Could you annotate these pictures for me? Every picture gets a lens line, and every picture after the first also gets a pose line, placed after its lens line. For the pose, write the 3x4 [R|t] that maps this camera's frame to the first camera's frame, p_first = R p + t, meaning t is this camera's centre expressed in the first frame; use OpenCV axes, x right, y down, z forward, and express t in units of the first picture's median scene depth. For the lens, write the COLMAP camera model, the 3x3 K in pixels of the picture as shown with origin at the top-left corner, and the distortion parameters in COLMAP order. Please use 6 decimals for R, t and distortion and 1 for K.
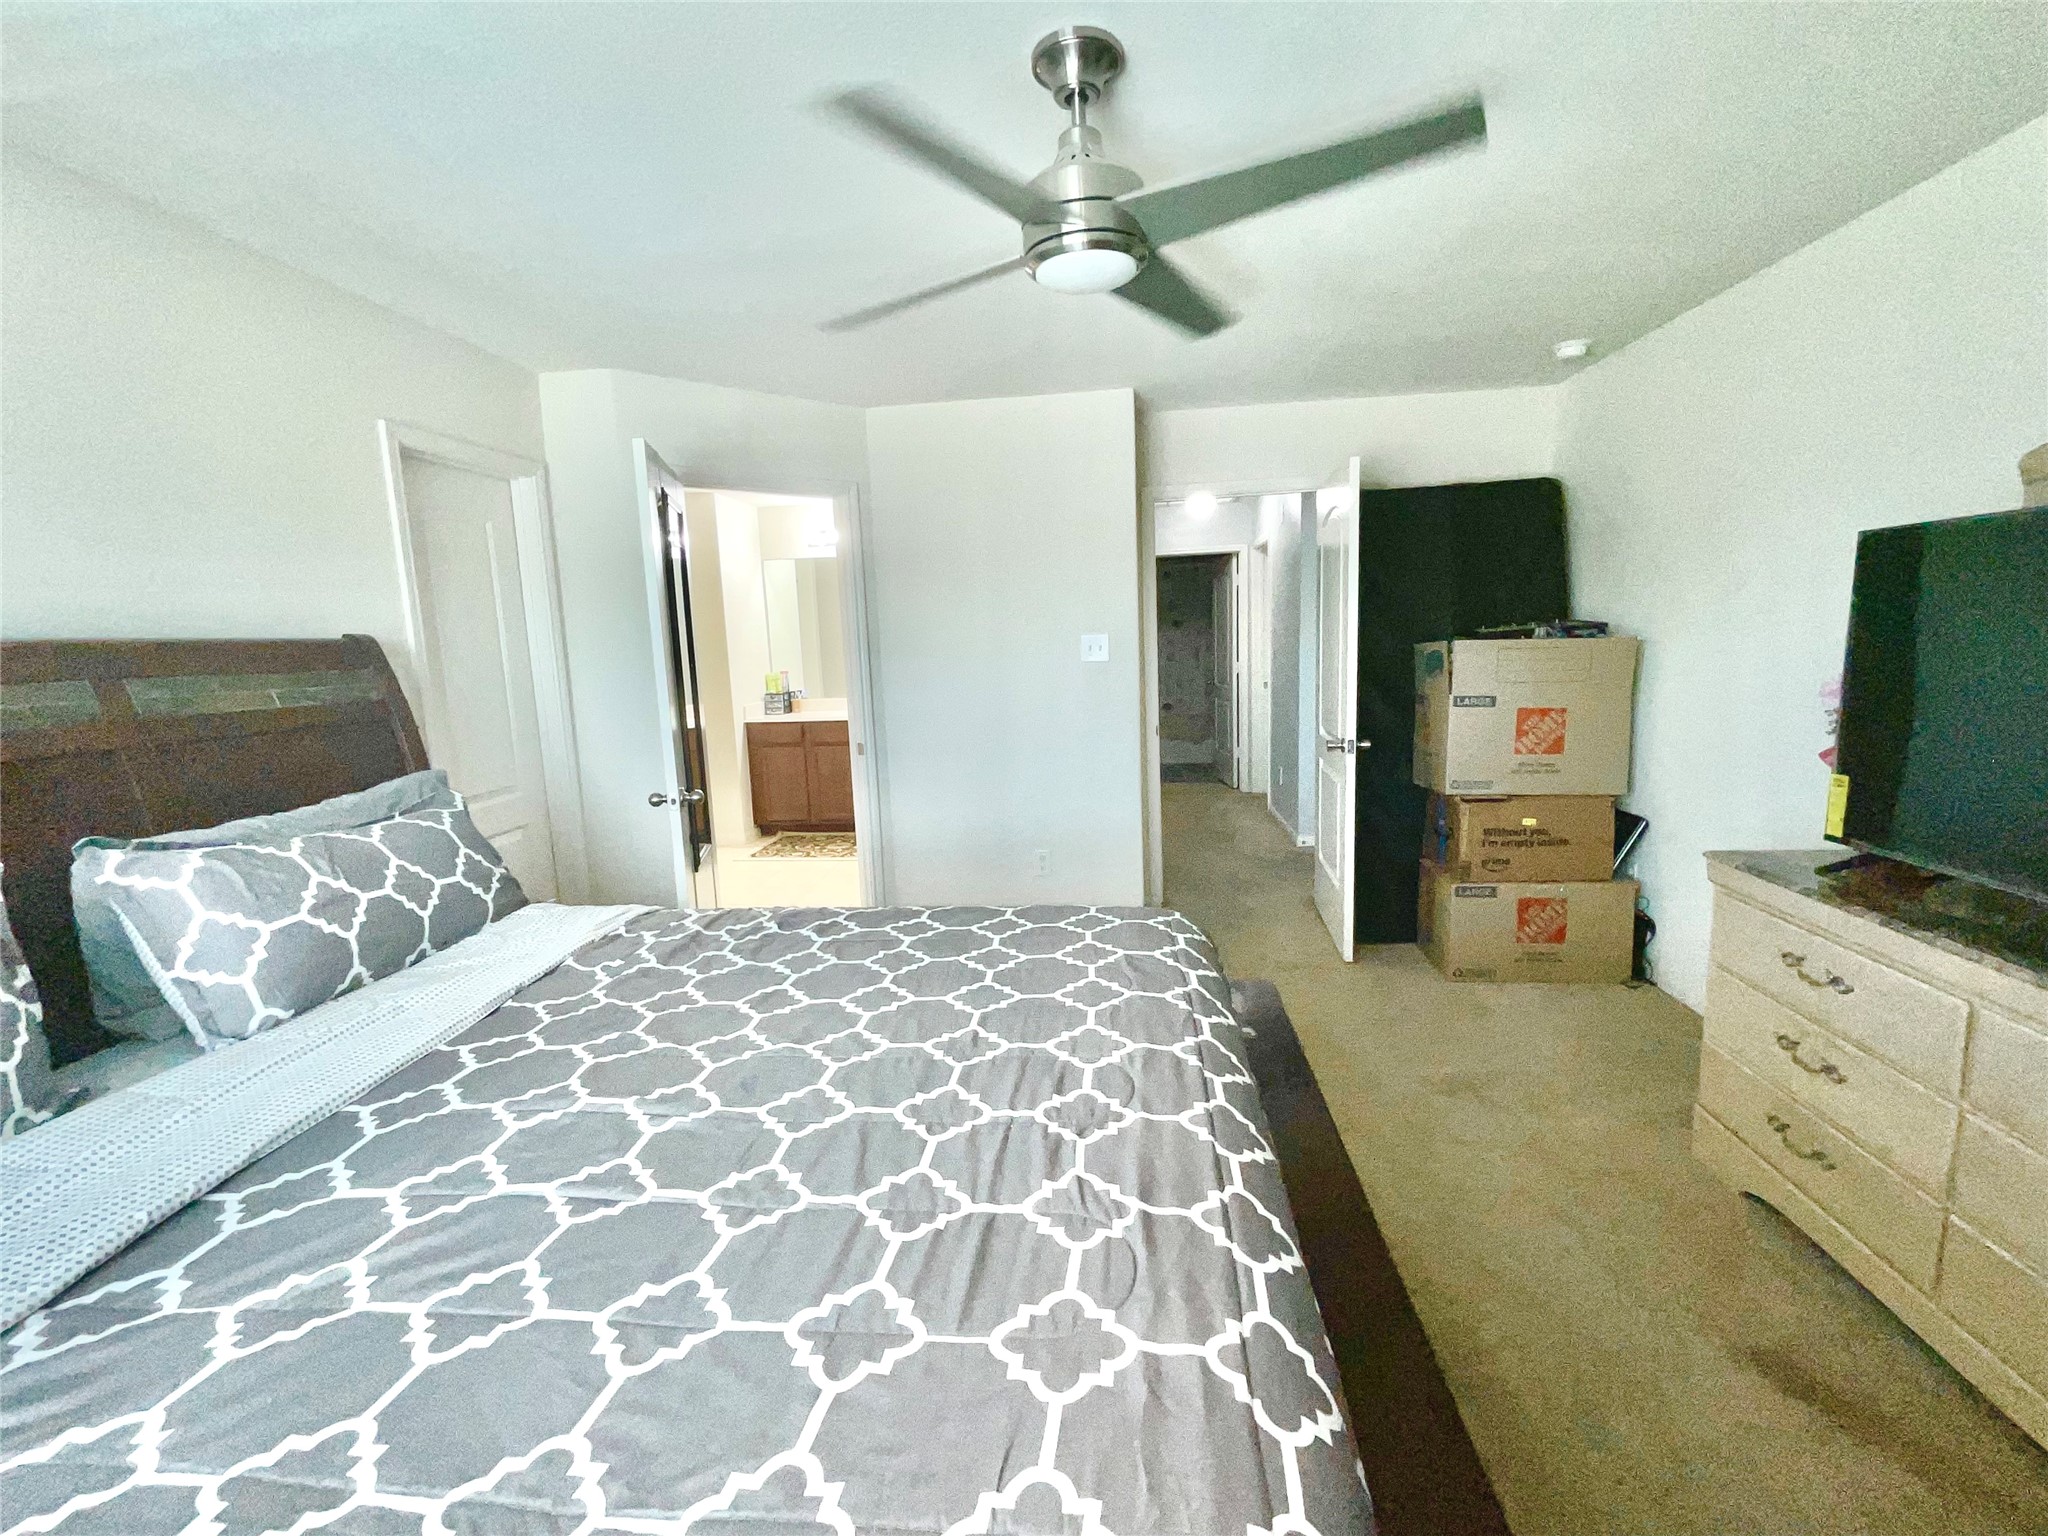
lens RADIAL K [[869.3, 0, 1024.0], [0, 869.3, 768.0], [0, 0, 1]] dist [-0.013614, 0.012683]
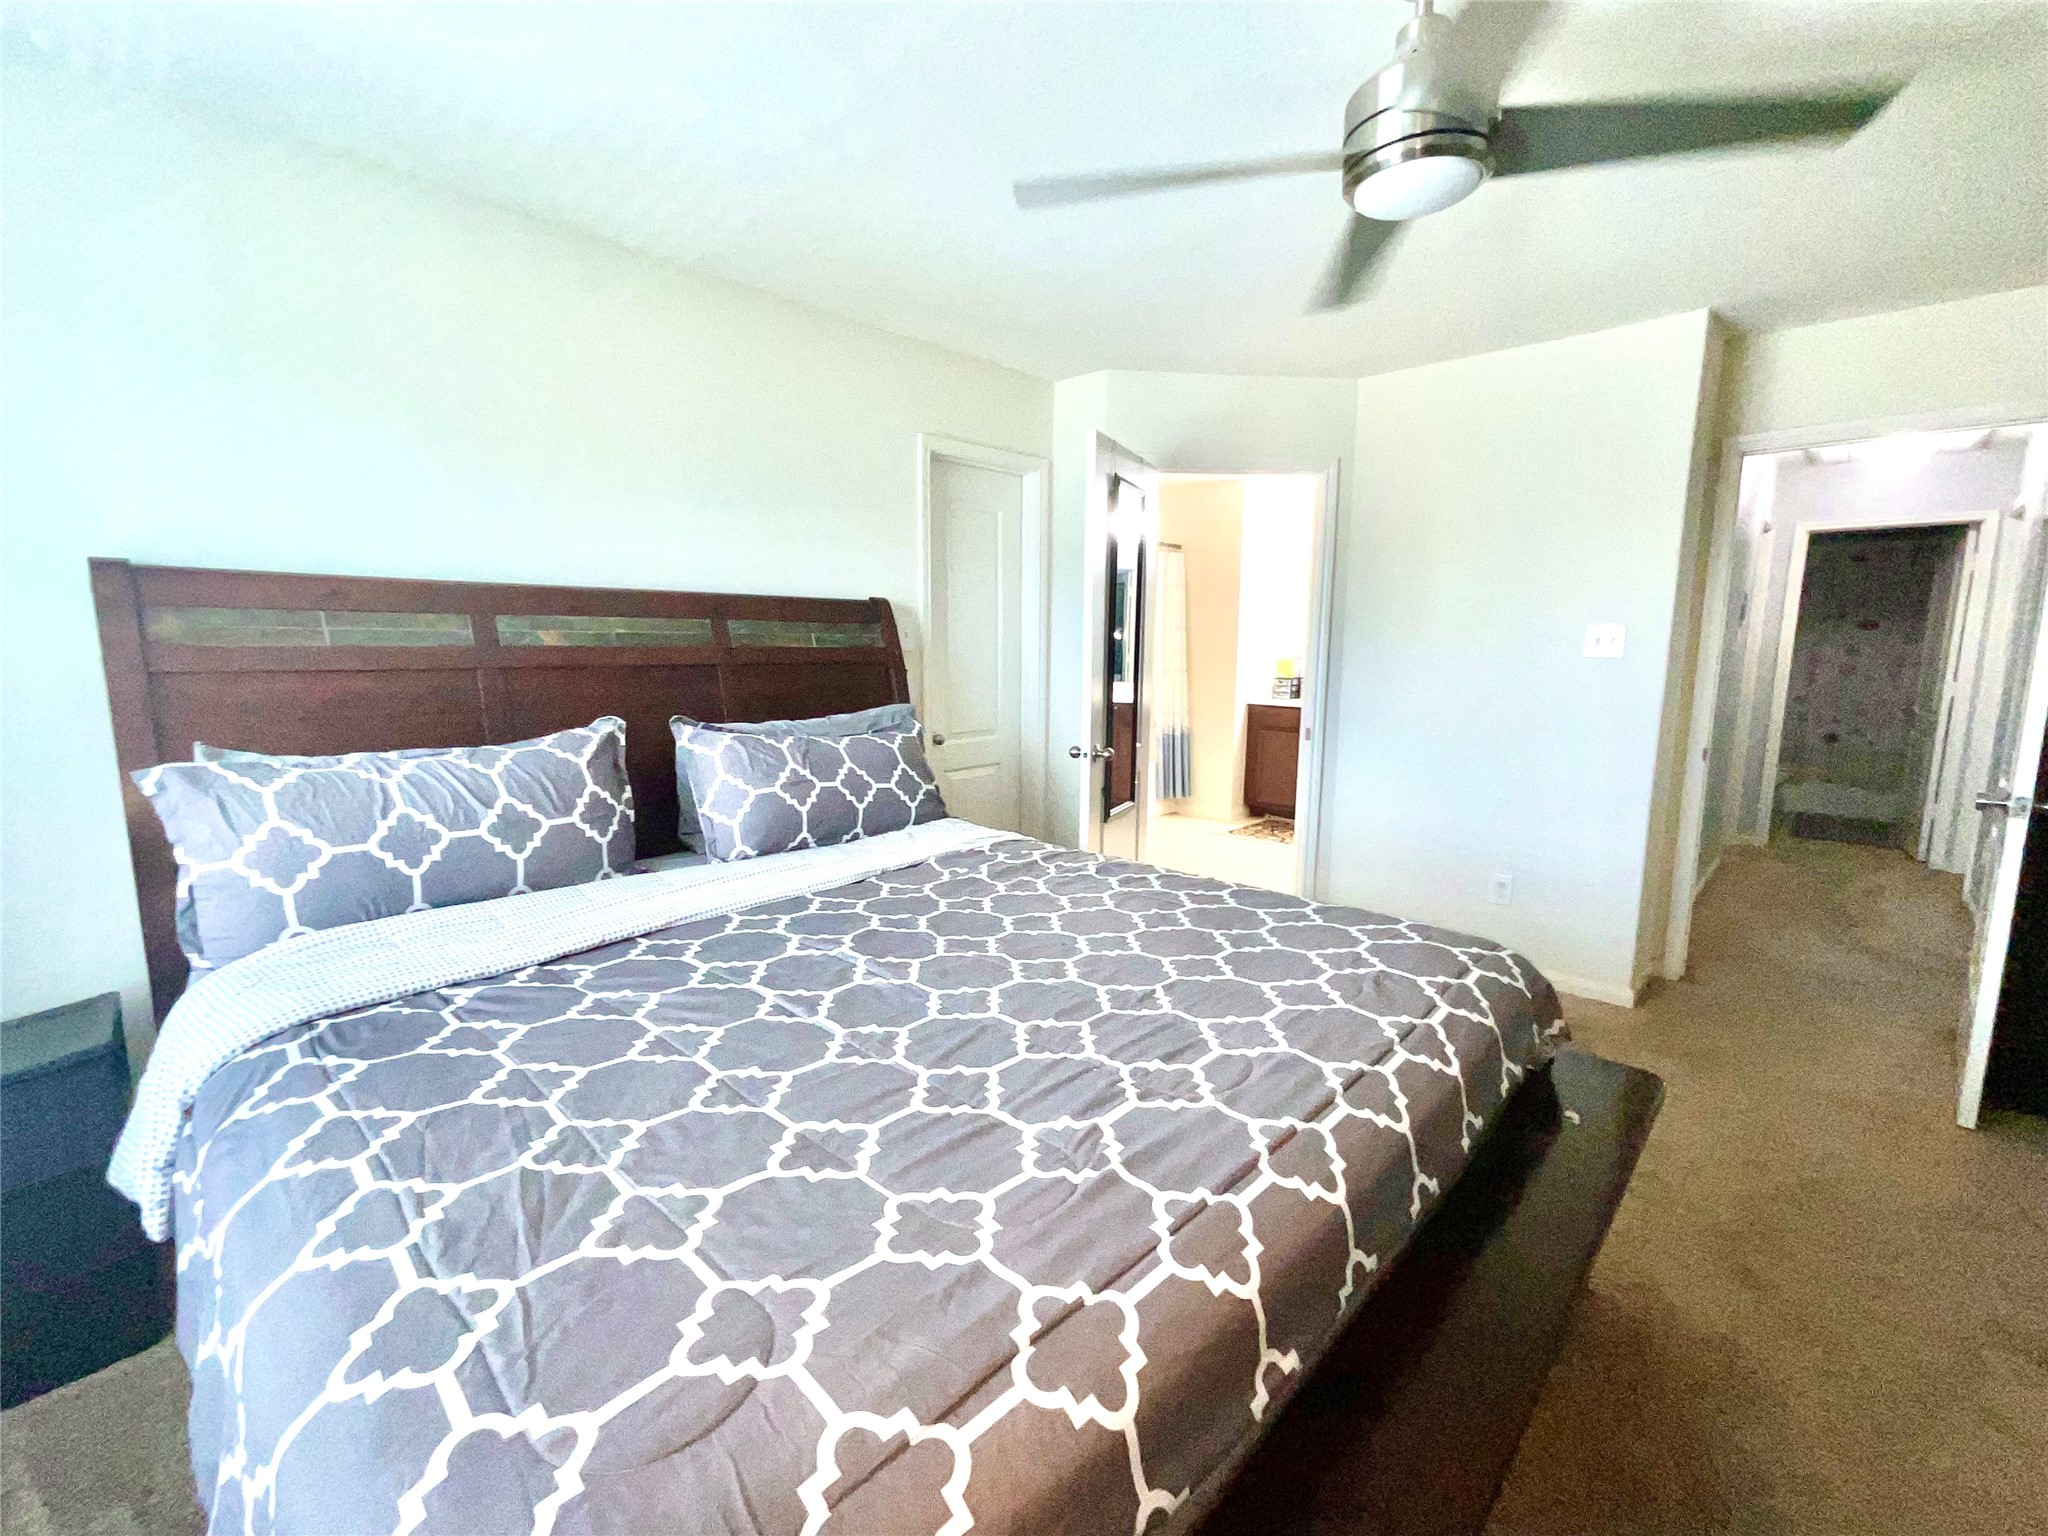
lens RADIAL K [[860.9, 0, 1024.0], [0, 860.9, 768.0], [0, 0, 1]] dist [0.007681, -0.000291]
pose [[0.811955, 0.133306, -0.568294, 0.282255], [-0.125346, 0.990680, 0.053296, 0.009504], [0.570103, 0.027959, 0.821097, 0.065230]]
